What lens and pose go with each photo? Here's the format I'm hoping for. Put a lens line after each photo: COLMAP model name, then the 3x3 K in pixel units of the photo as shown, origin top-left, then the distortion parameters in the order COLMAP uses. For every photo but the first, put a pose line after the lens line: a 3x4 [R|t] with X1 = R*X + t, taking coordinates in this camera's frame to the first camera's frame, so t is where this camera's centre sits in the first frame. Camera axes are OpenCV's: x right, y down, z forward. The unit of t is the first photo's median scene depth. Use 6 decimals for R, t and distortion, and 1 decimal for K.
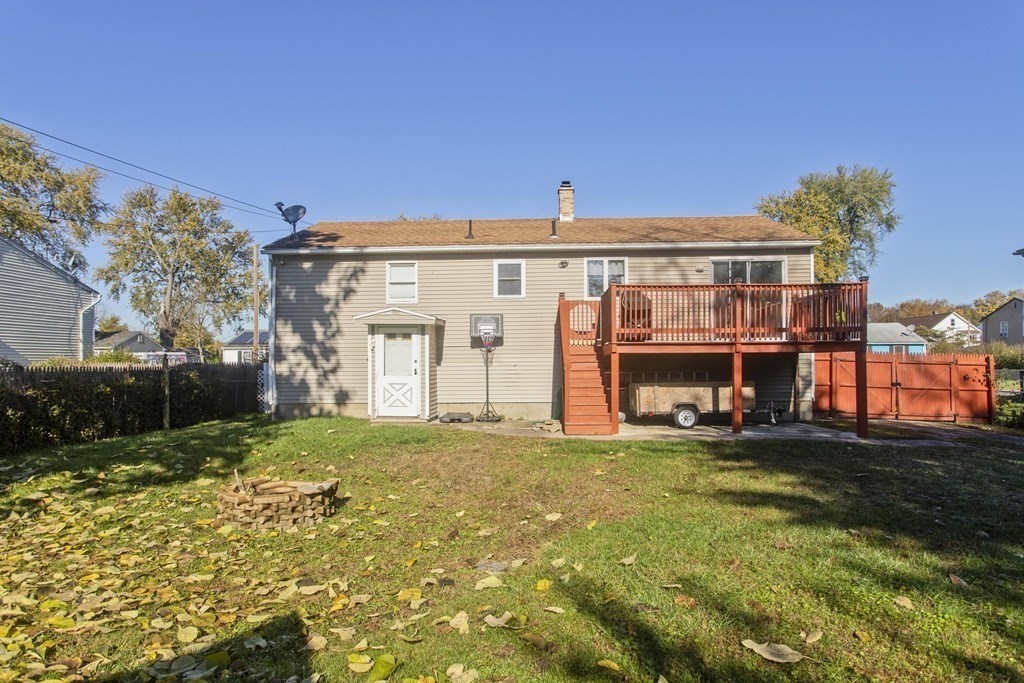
lens RADIAL K [[617.0, 0, 512.3], [0, 617.0, 350.7], [0, 0, 1]] dist [-0.004733, 0.002211]
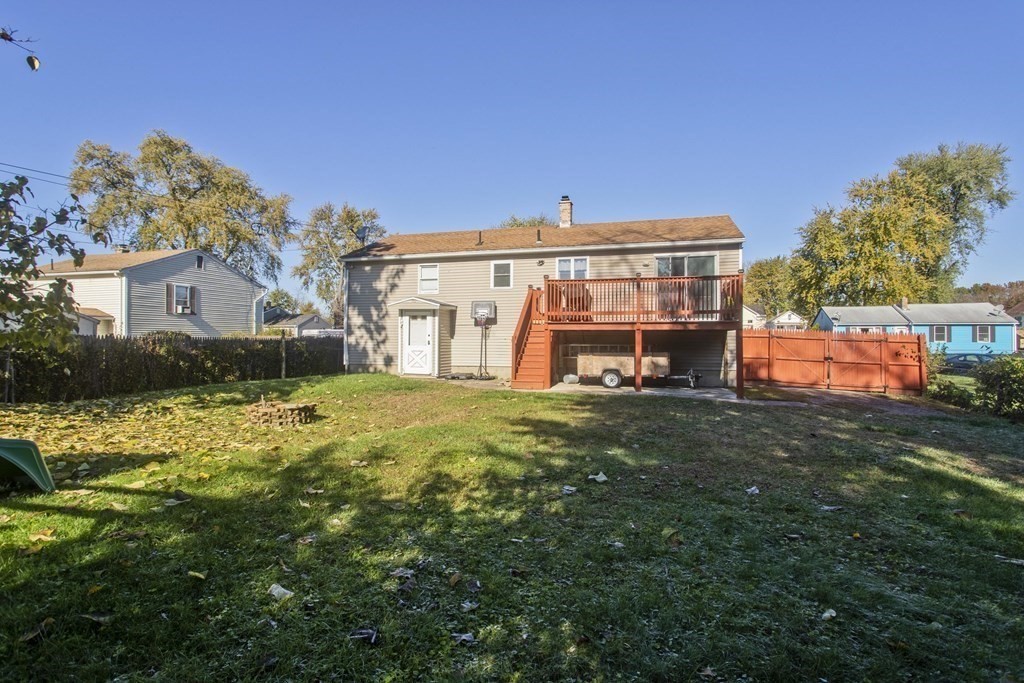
lens RADIAL K [[560.2, 0, 510.5], [0, 560.2, 334.0], [0, 0, 1]] dist [-0.006203, -0.000148]
pose [[0.964363, 0.006512, -0.264501, 0.339139], [-0.004475, 0.999955, 0.008306, 0.002462], [0.264544, -0.006826, 0.964350, -0.176302]]
